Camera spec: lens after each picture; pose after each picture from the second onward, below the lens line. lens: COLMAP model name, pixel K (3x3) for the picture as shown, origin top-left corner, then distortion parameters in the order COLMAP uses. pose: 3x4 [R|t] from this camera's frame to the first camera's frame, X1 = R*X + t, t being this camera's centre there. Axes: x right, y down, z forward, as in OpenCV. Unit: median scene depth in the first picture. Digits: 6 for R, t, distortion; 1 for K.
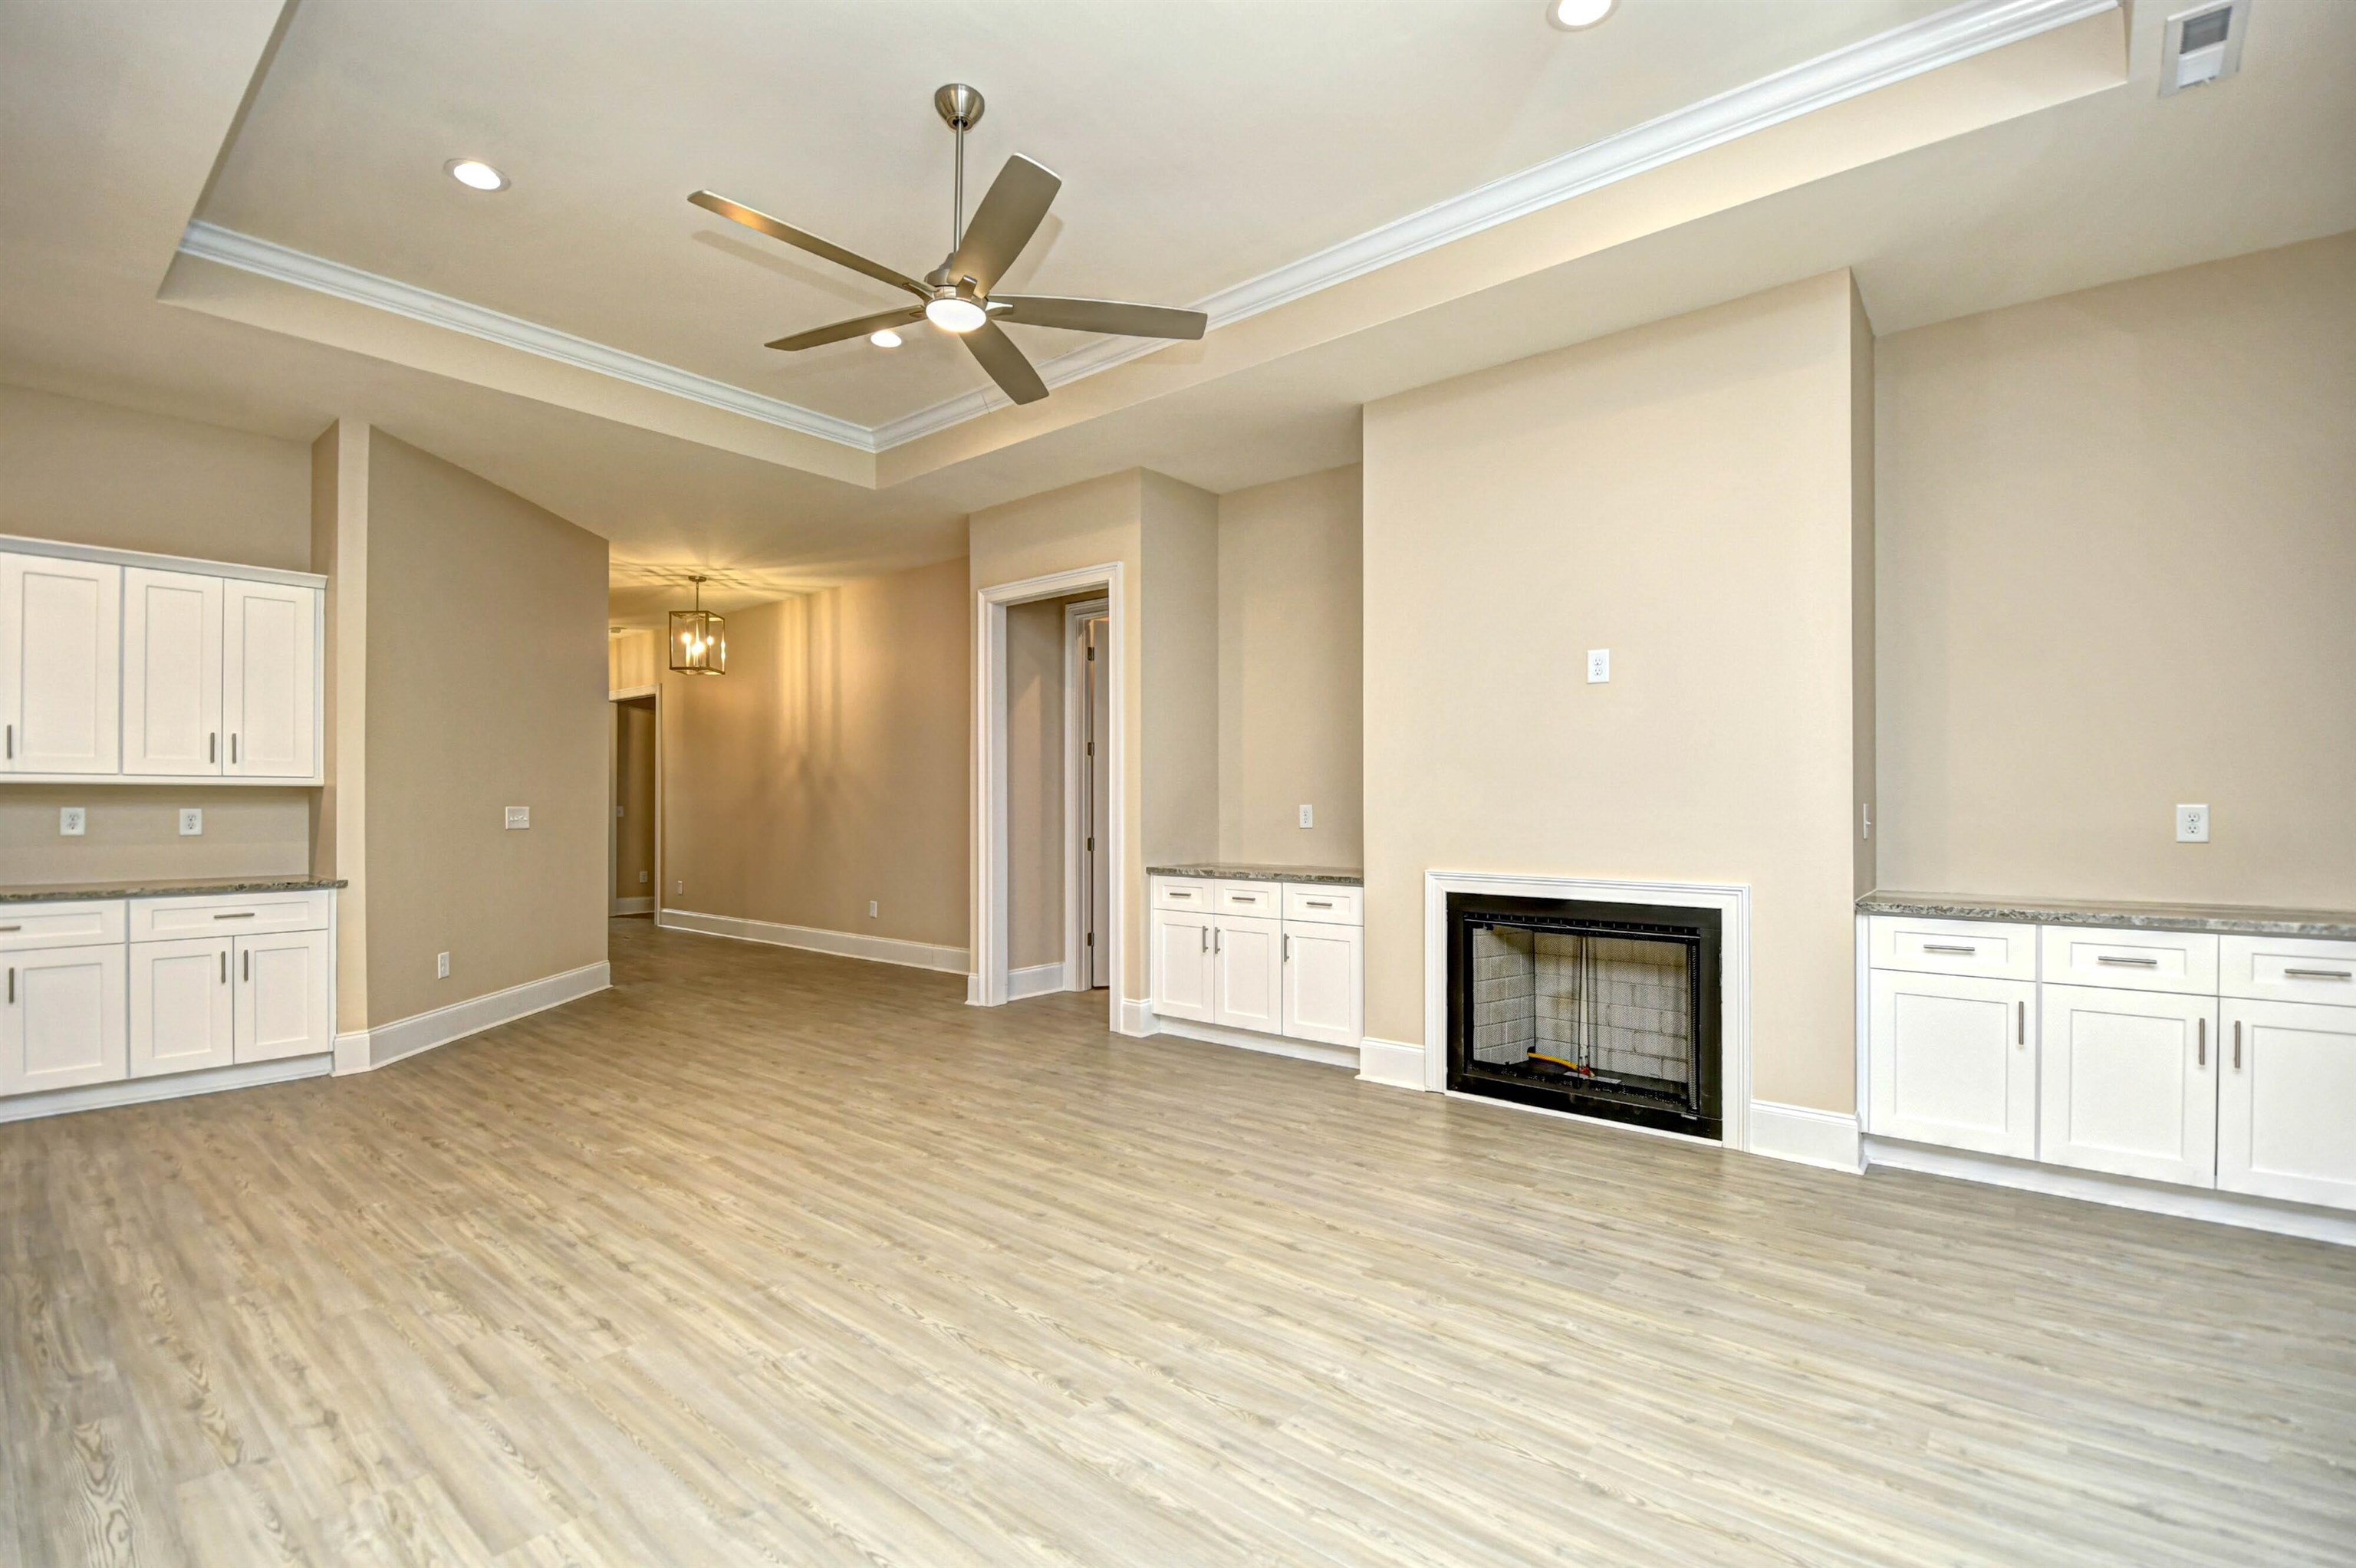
lens RADIAL K [[1045.3, 0, 1189.1], [0, 1045.3, 796.0], [0, 0, 1]] dist [0.003868, -0.012942]
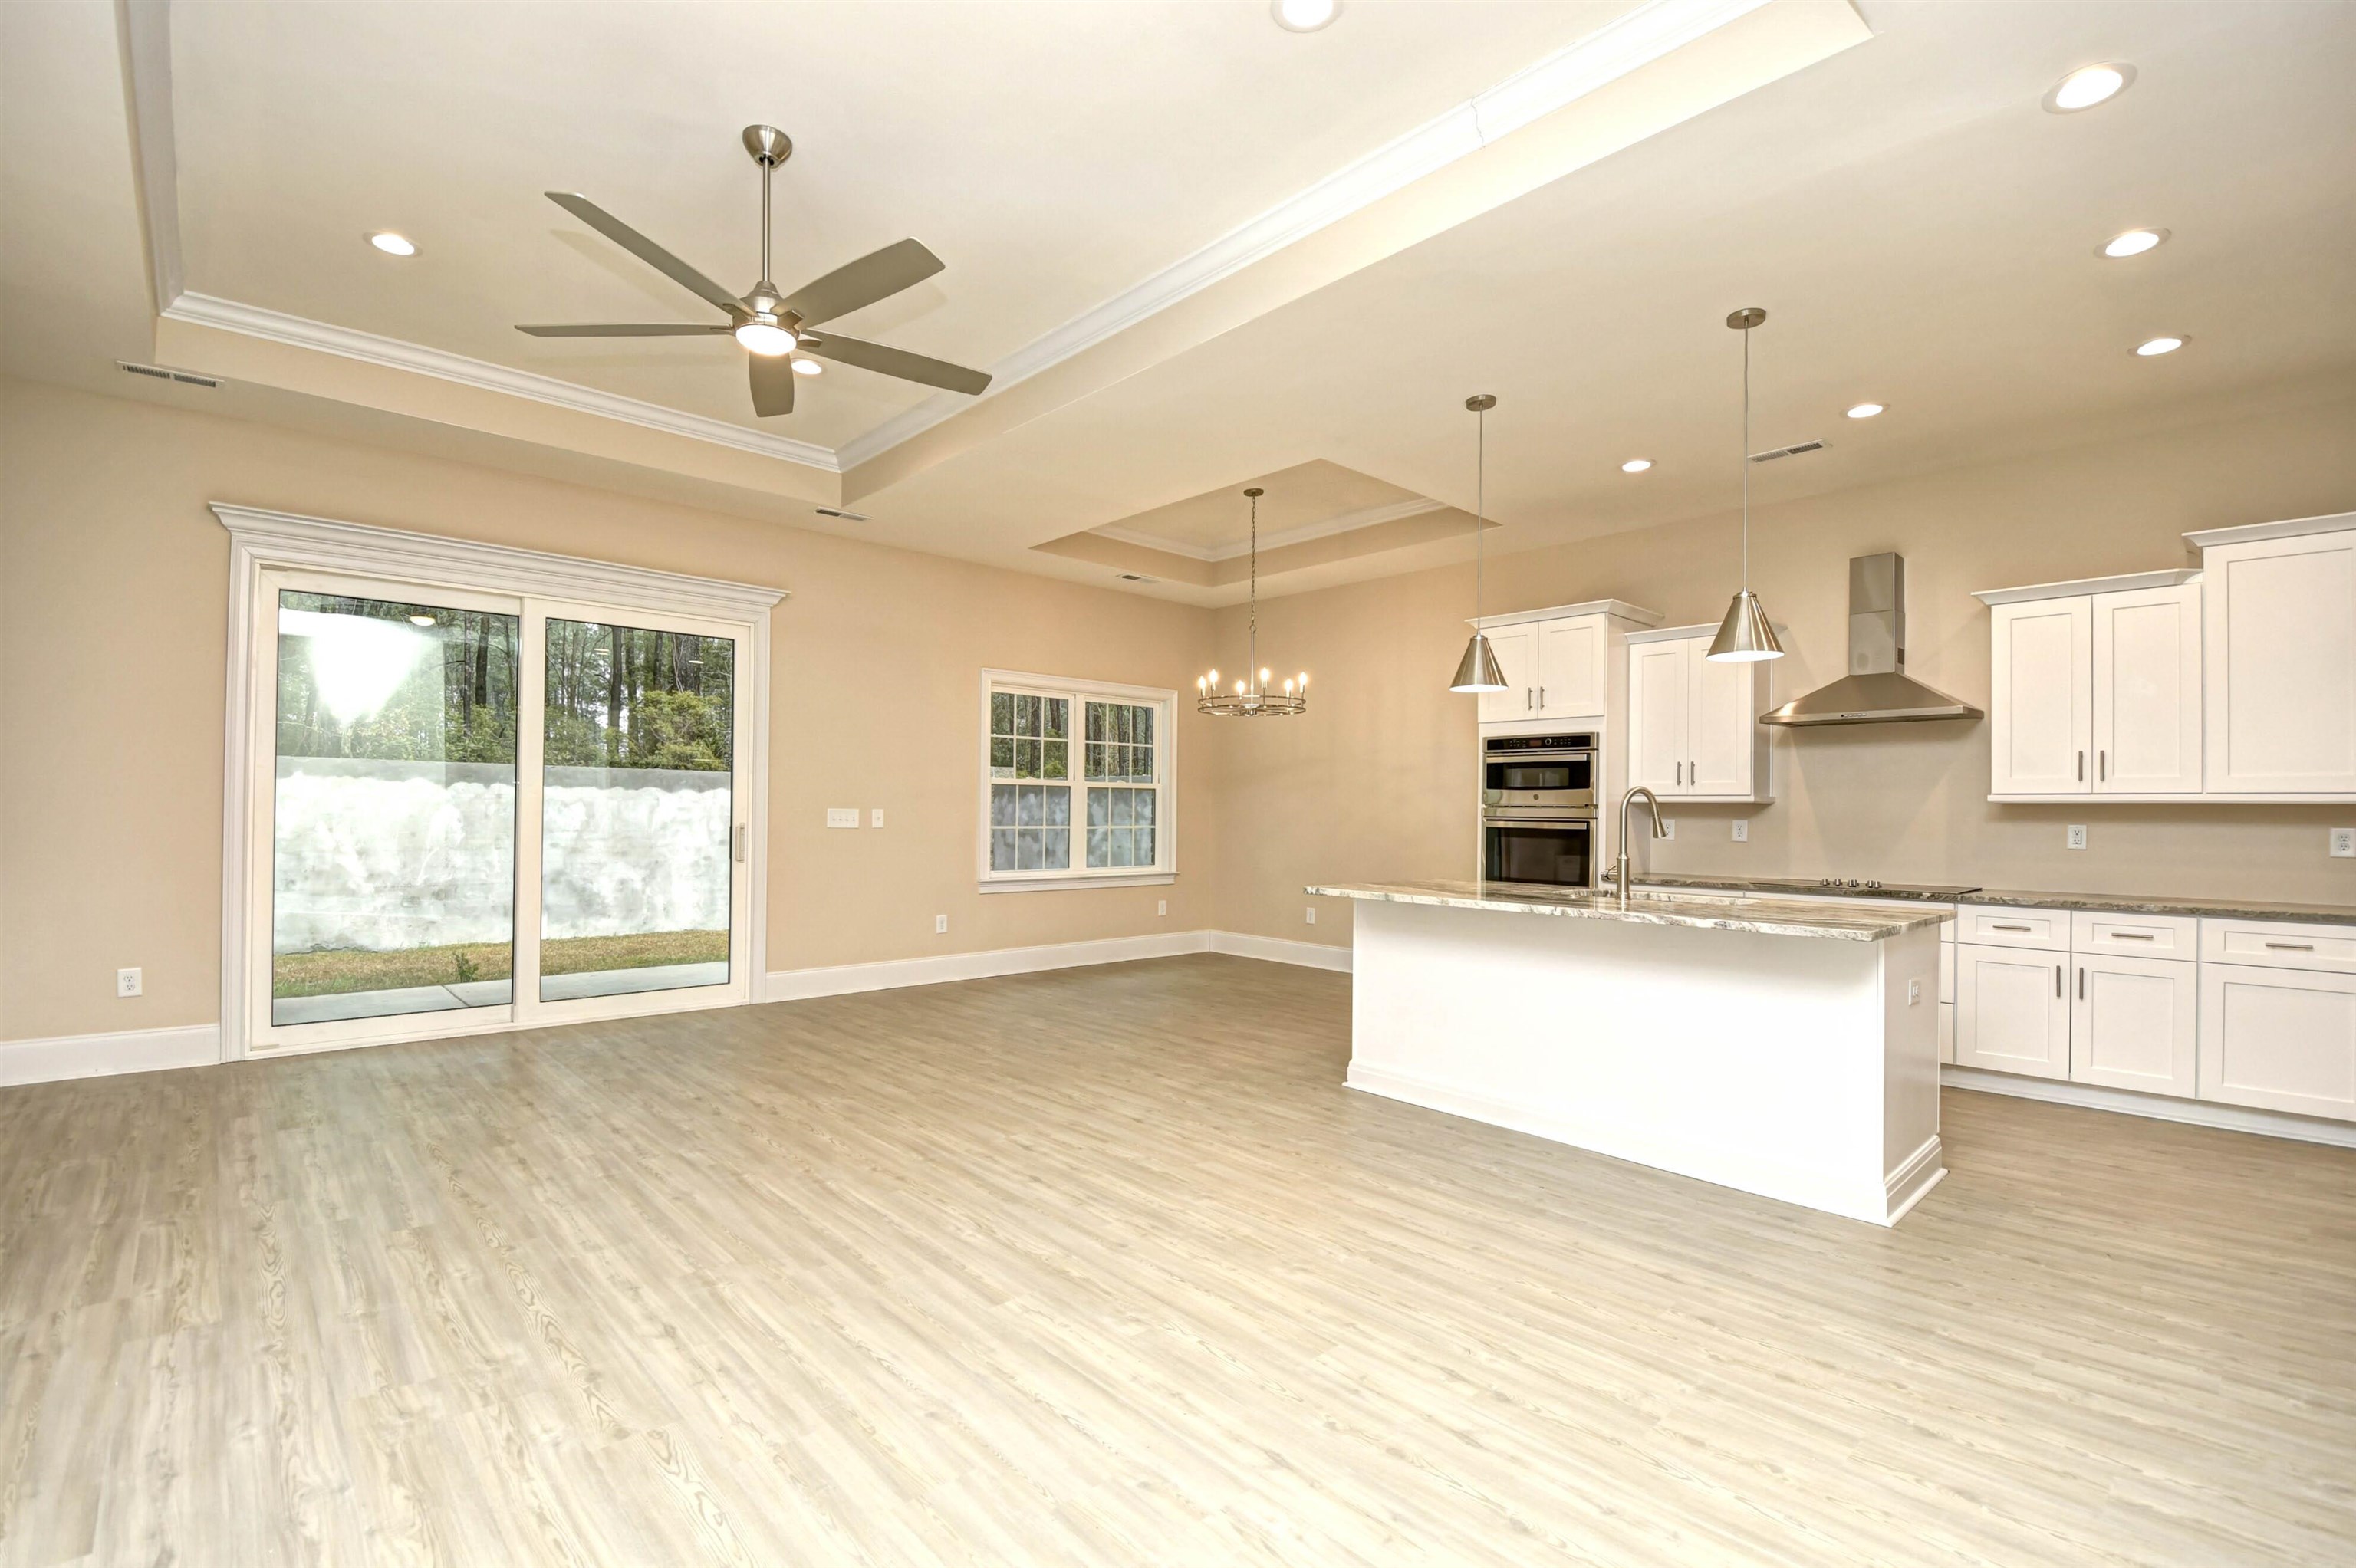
lens RADIAL K [[1045.3, 0, 1187.4], [0, 1045.3, 804.1], [0, 0, 1]] dist [0.003868, -0.012942]
pose [[-0.991450, -0.008290, 0.130227, -0.573253], [-0.010331, 0.999834, -0.015006, 0.011915], [-0.130081, -0.016224, -0.991371, 1.448324]]
